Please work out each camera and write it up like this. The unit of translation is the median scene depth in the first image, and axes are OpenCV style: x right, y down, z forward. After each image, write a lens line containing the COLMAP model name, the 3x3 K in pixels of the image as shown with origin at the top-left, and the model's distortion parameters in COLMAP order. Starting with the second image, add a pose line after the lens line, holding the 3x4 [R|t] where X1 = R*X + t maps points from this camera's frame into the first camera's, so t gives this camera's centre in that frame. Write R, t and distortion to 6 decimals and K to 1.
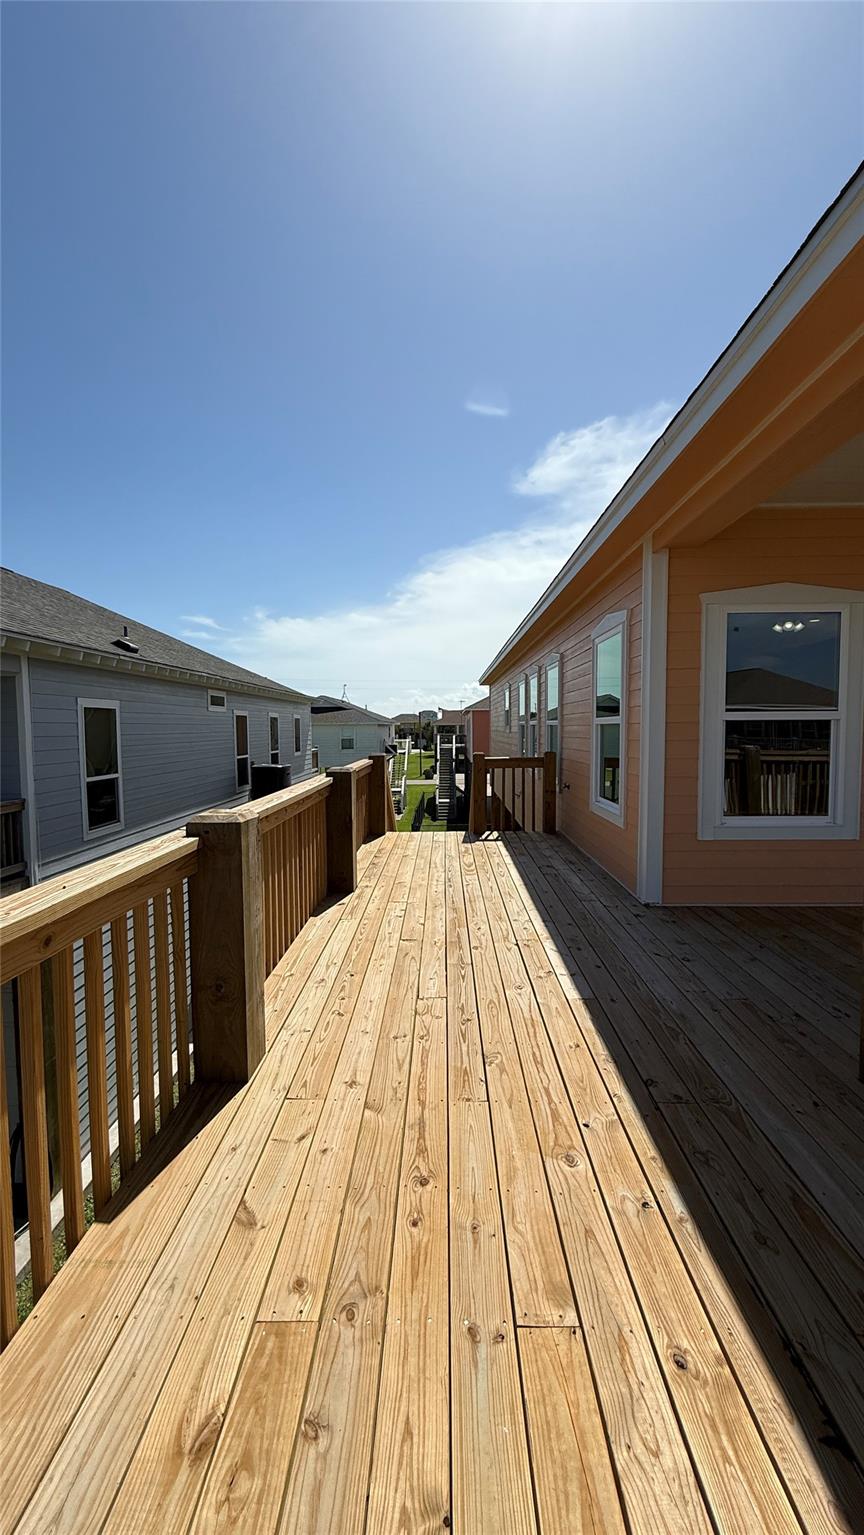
lens RADIAL K [[613.5, 0, 440.3], [0, 613.5, 759.3], [0, 0, 1]] dist [-0.000273, 0.000750]
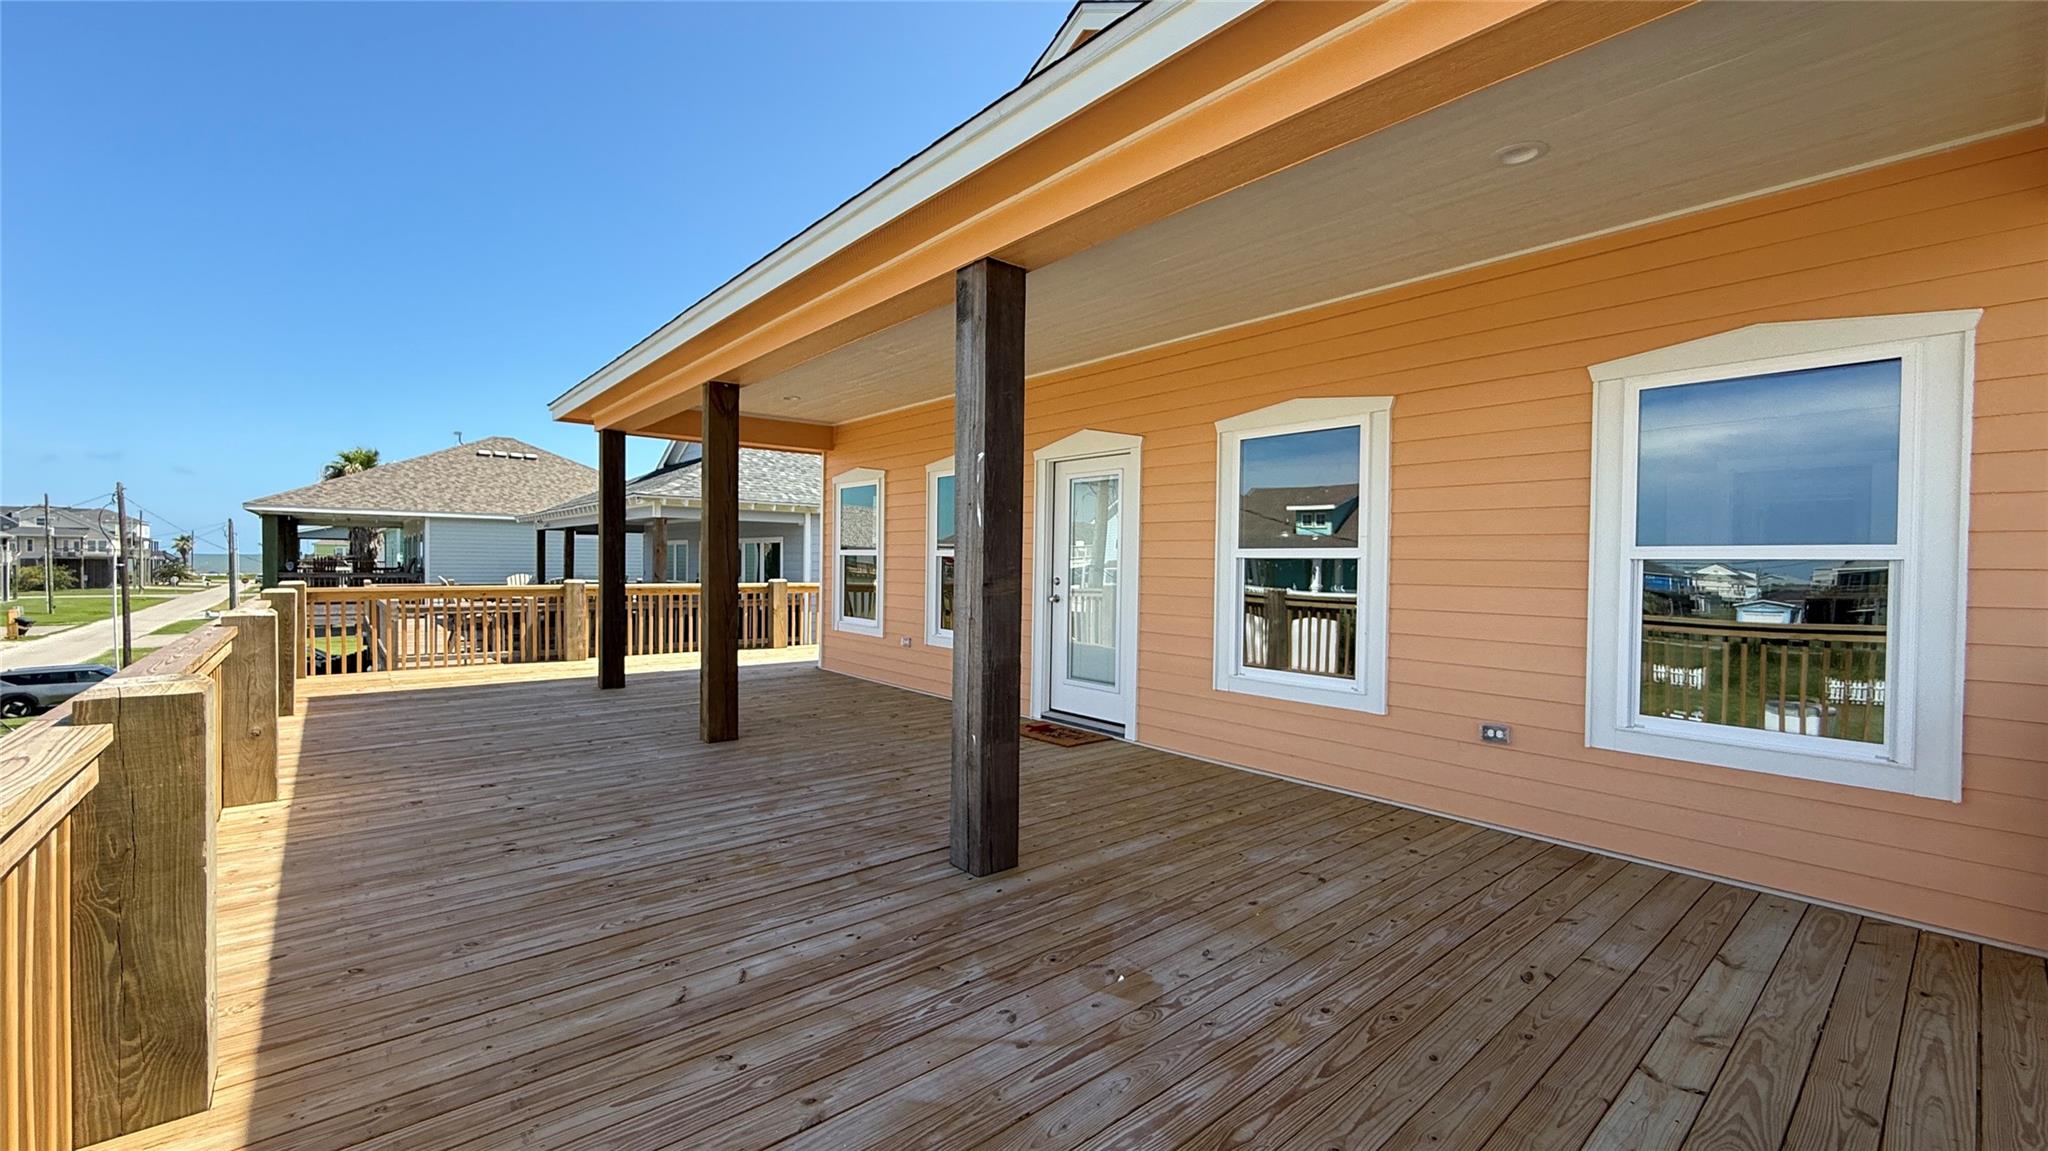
lens RADIAL K [[818.6, 0, 1014.3], [0, 818.6, 577.9], [0, 0, 1]] dist [-0.000273, 0.000750]
pose [[0.645327, 0.022716, -0.763568, 1.152663], [-0.061935, 0.997823, -0.022660, 0.013543], [0.761391, 0.061915, 0.645329, -0.032732]]
